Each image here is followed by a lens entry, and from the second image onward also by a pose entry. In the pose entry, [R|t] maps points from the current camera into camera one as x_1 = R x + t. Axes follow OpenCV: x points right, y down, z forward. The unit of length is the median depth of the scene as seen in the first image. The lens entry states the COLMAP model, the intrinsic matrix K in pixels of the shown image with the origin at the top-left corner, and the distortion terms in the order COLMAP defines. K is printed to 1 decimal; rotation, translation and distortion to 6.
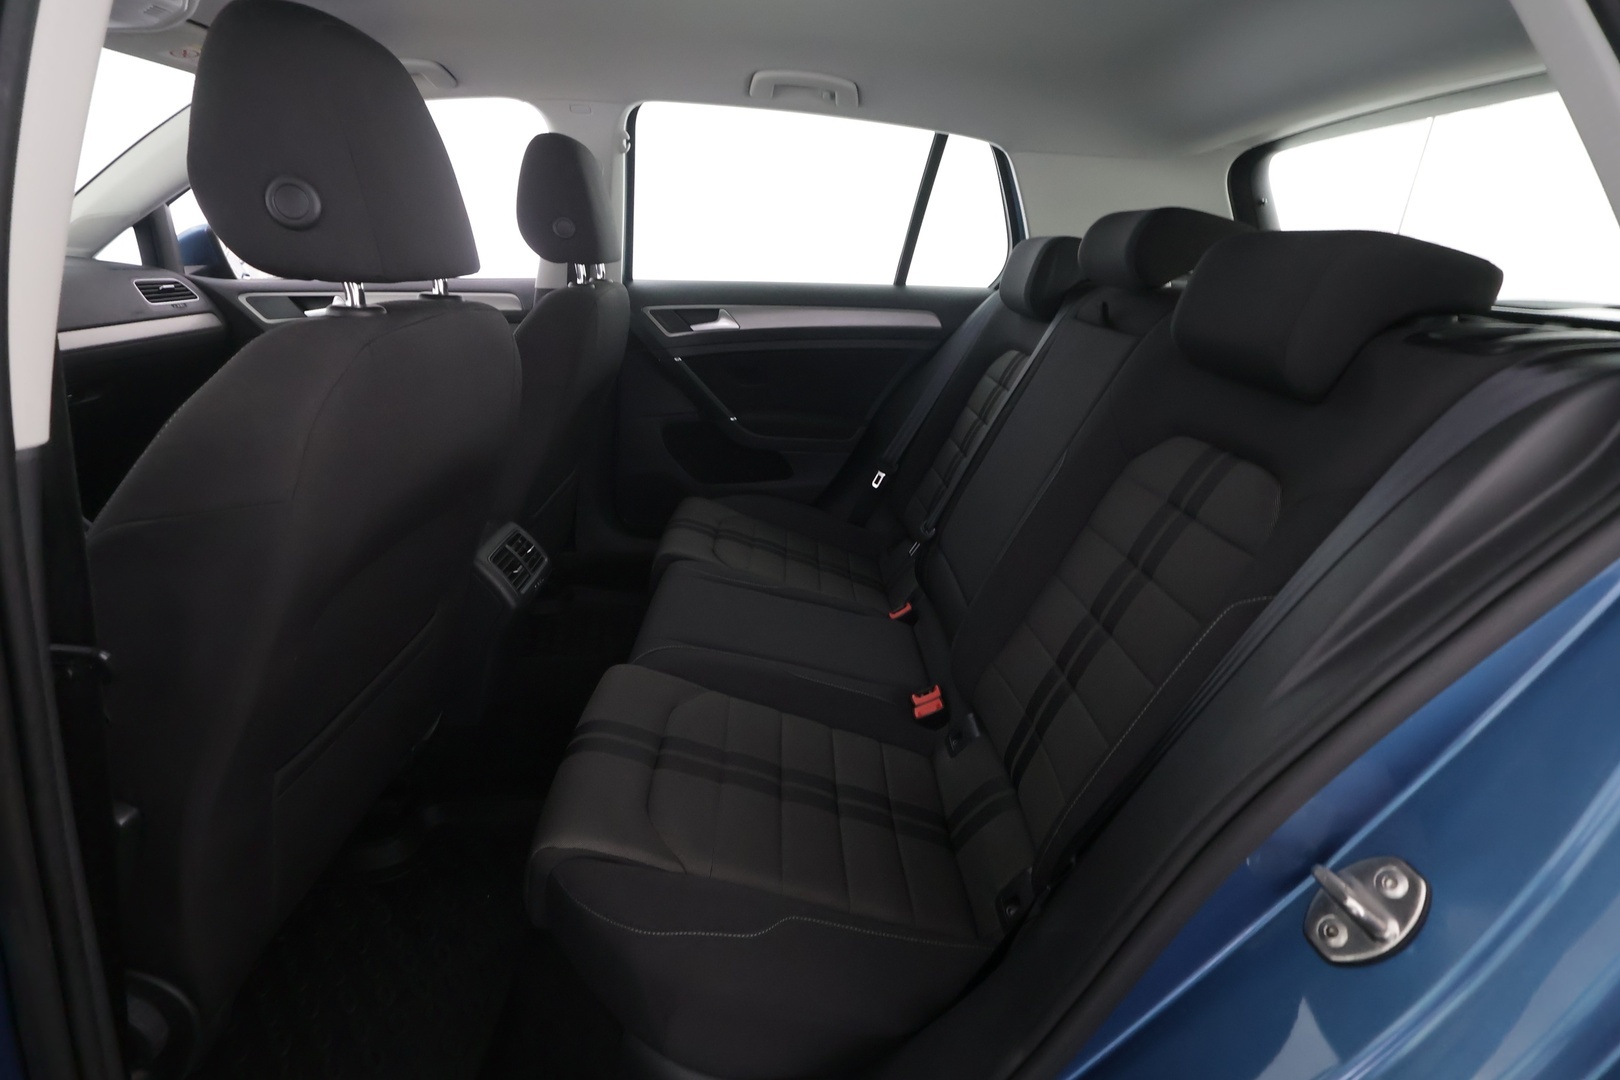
lens RADIAL K [[746.7, 0, 817.8], [0, 746.7, 542.4], [0, 0, 1]] dist [-0.002593, 0.001500]
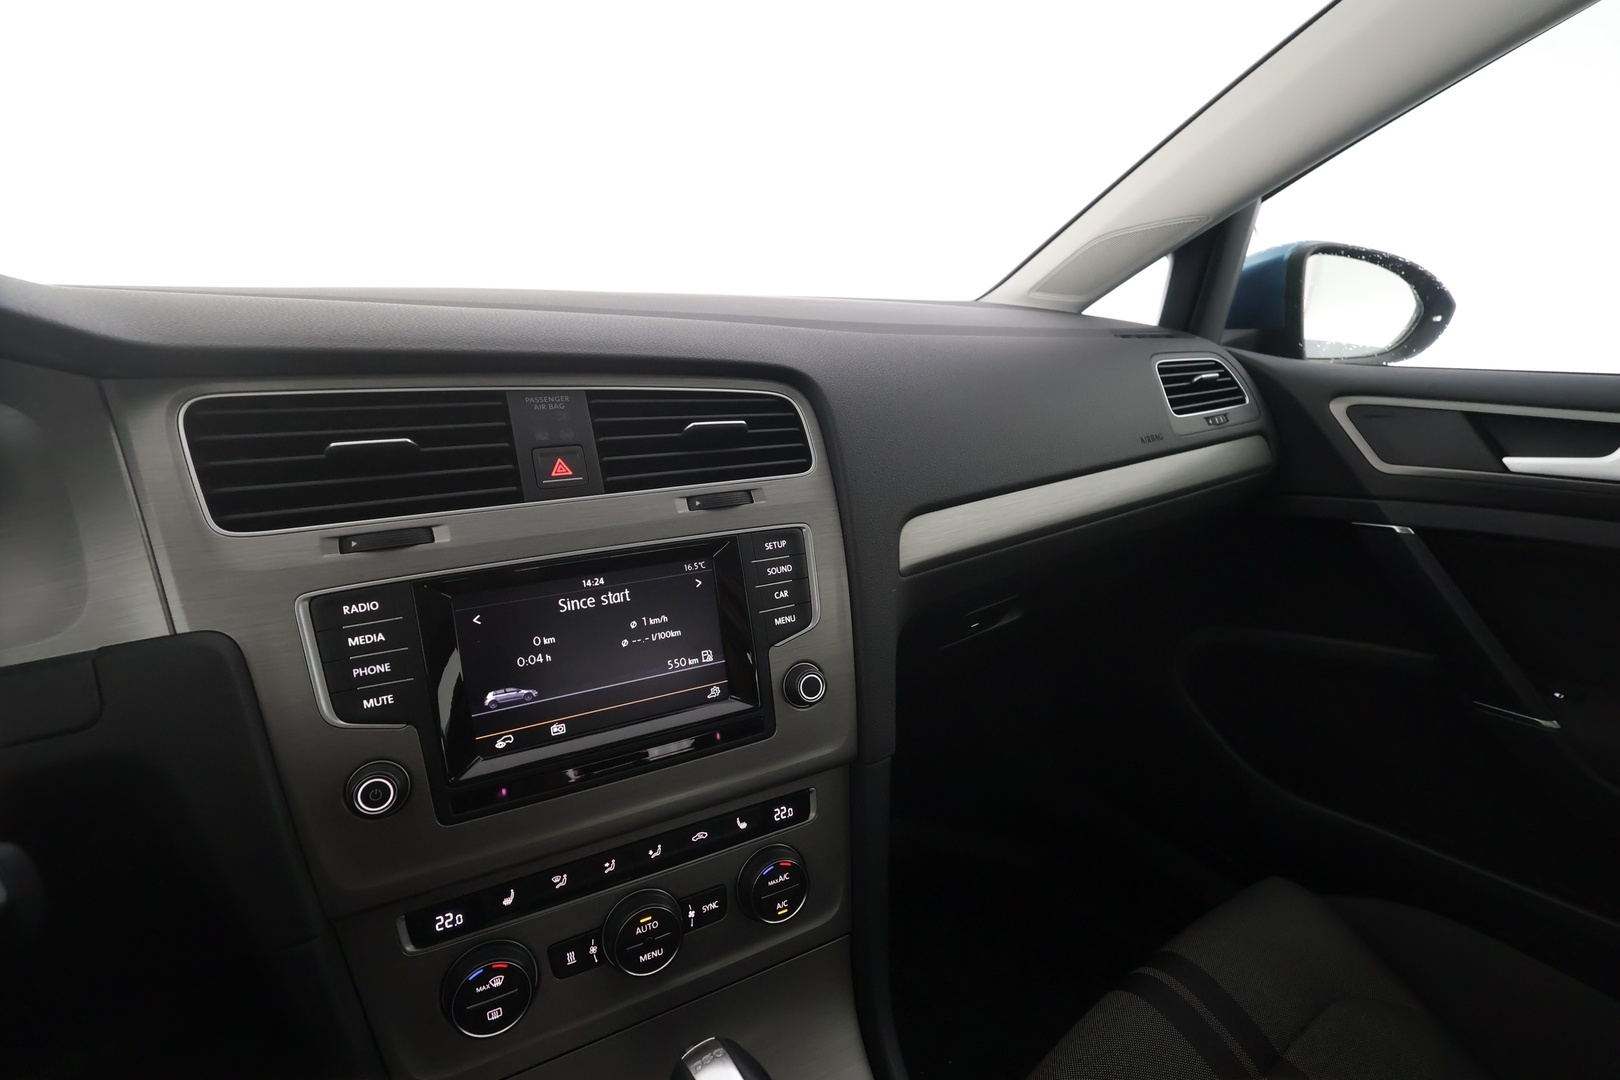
lens RADIAL K [[746.7, 0, 812.8], [0, 746.7, 541.8], [0, 0, 1]] dist [-0.002593, 0.001500]
pose [[0.549545, 0.248423, -0.797675, -0.600545], [-0.305362, 0.948435, 0.085000, -0.207400], [0.777659, 0.196869, 0.597067, 0.550784]]
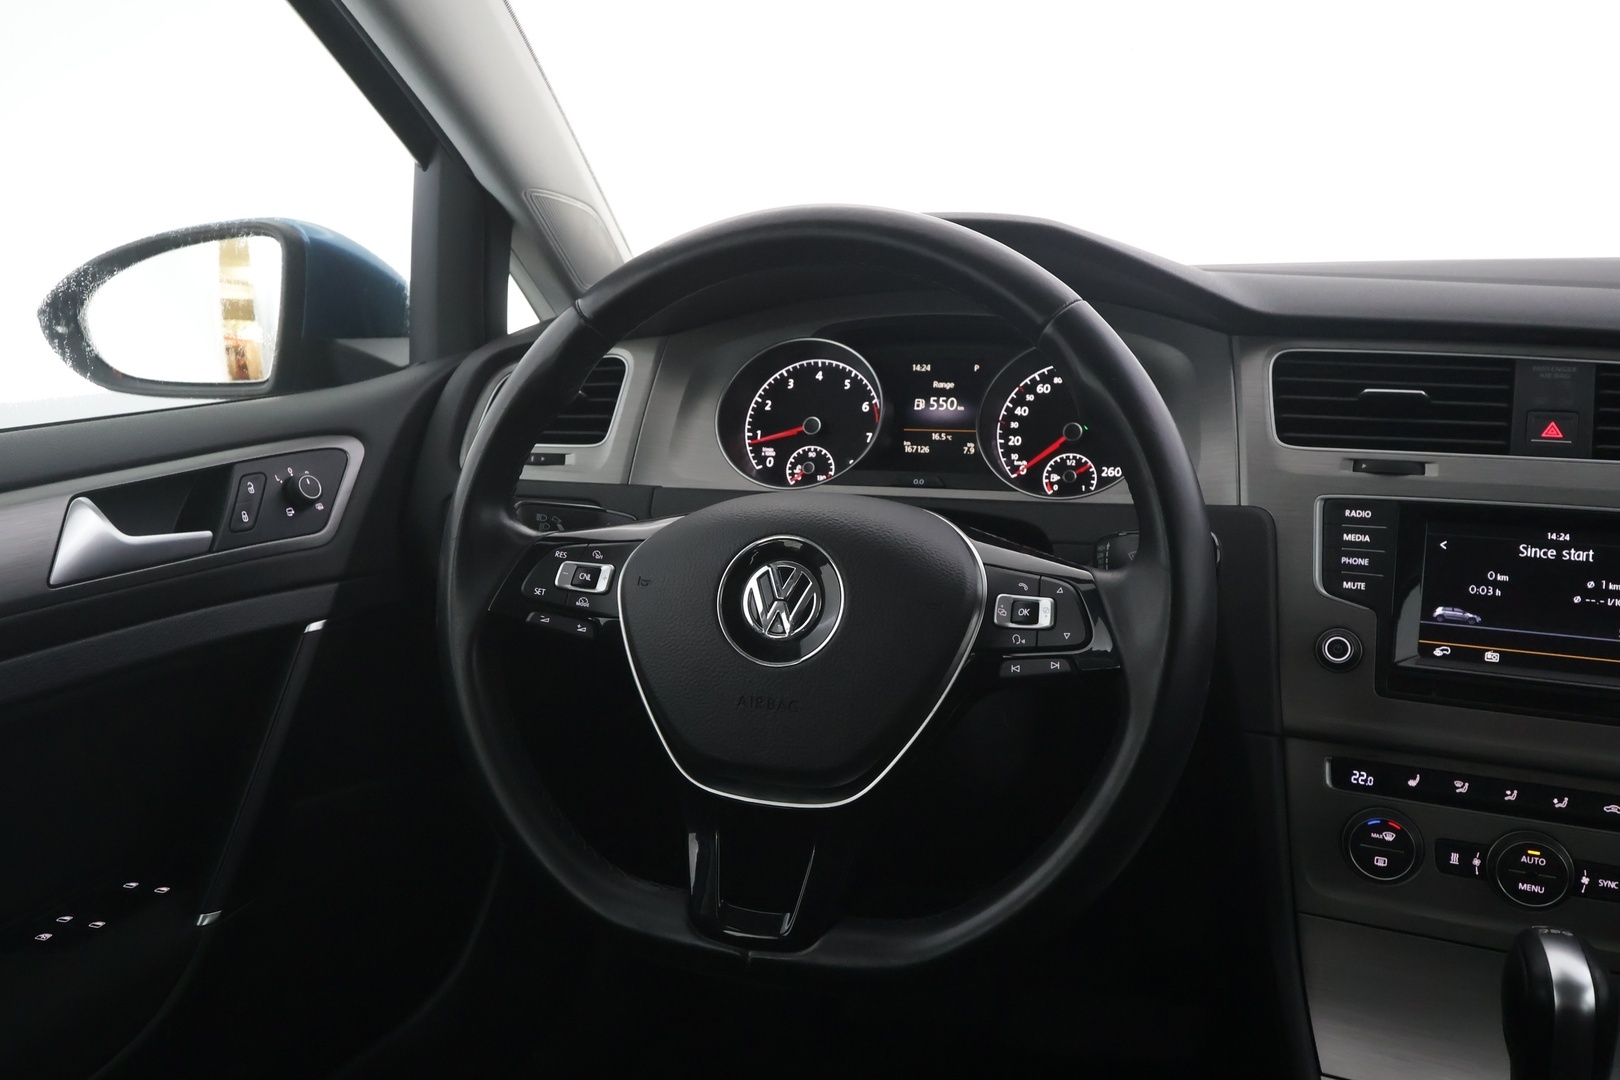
lens RADIAL K [[1265.5, 0, 809.9], [0, 1265.5, 543.9], [0, 0, 1]] dist [-0.005382, 0.010258]
pose [[-0.328314, 0.205503, -0.921943, -0.340592], [-0.334197, 0.887641, 0.316869, -0.203151], [0.883472, 0.412143, -0.222746, 0.511658]]
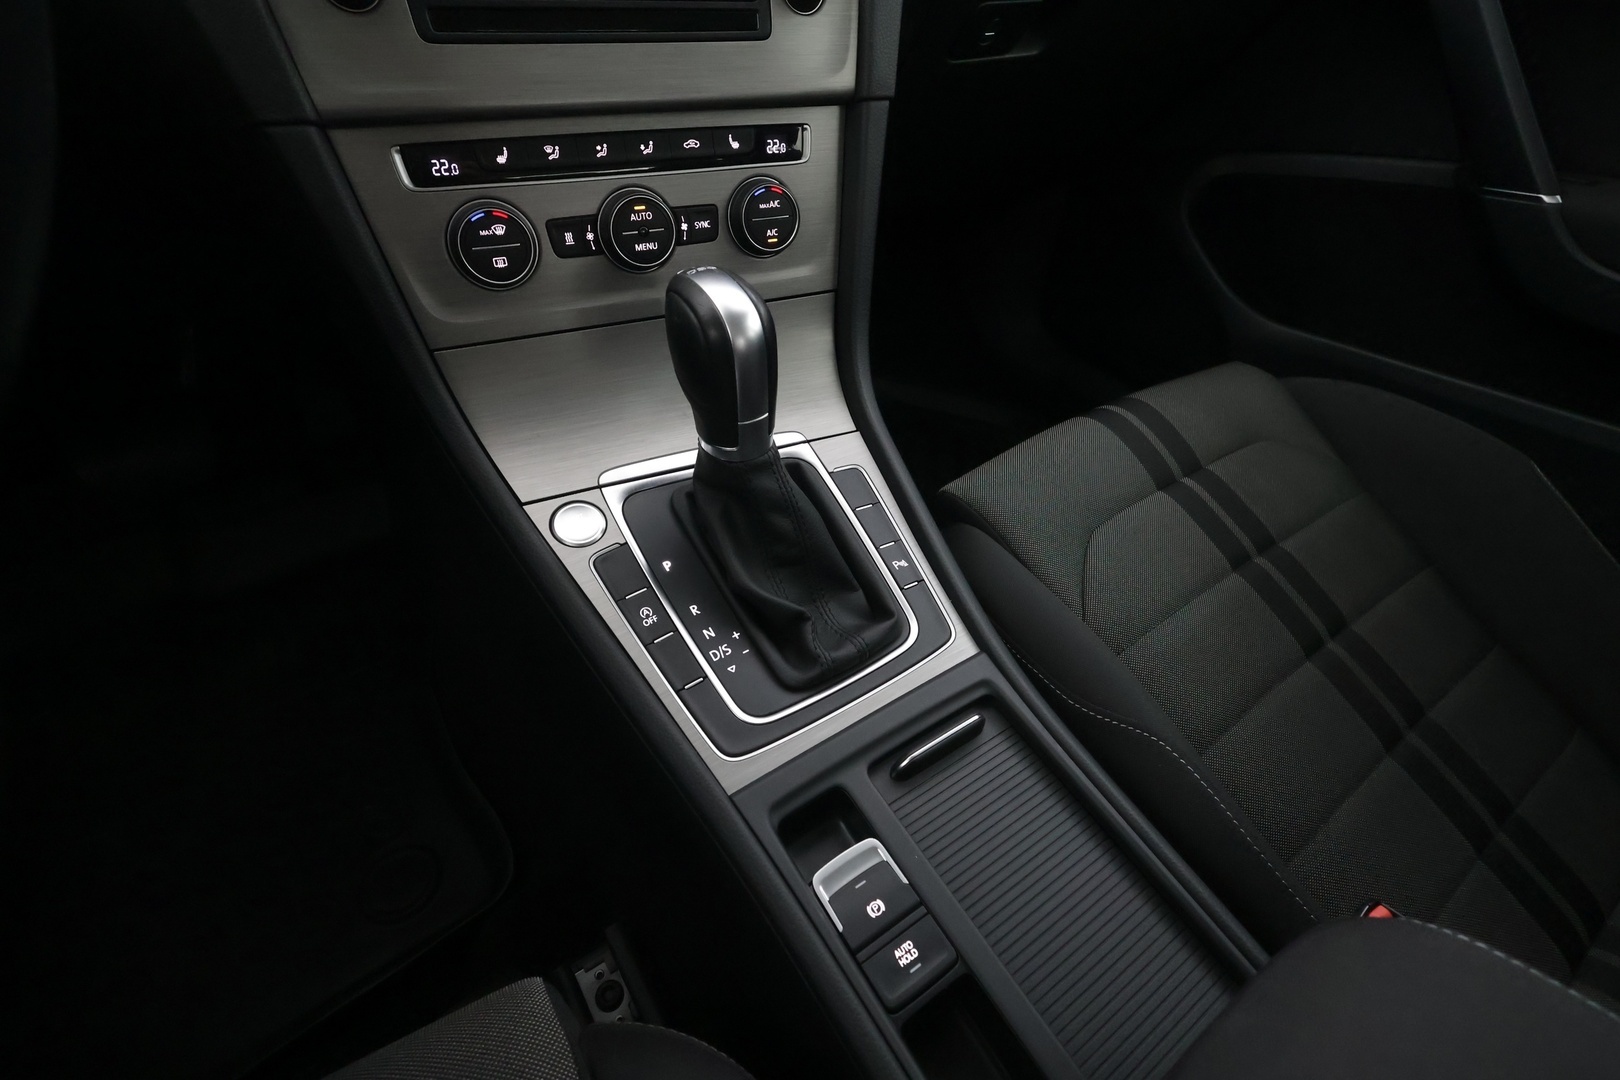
lens RADIAL K [[746.7, 0, 811.8], [0, 746.7, 539.9], [0, 0, 1]] dist [-0.002593, 0.001500]
pose [[0.541137, 0.563438, -0.624266, -0.546580], [-0.354230, 0.826001, 0.438456, -0.095770], [0.762687, -0.016131, 0.646567, 0.558365]]
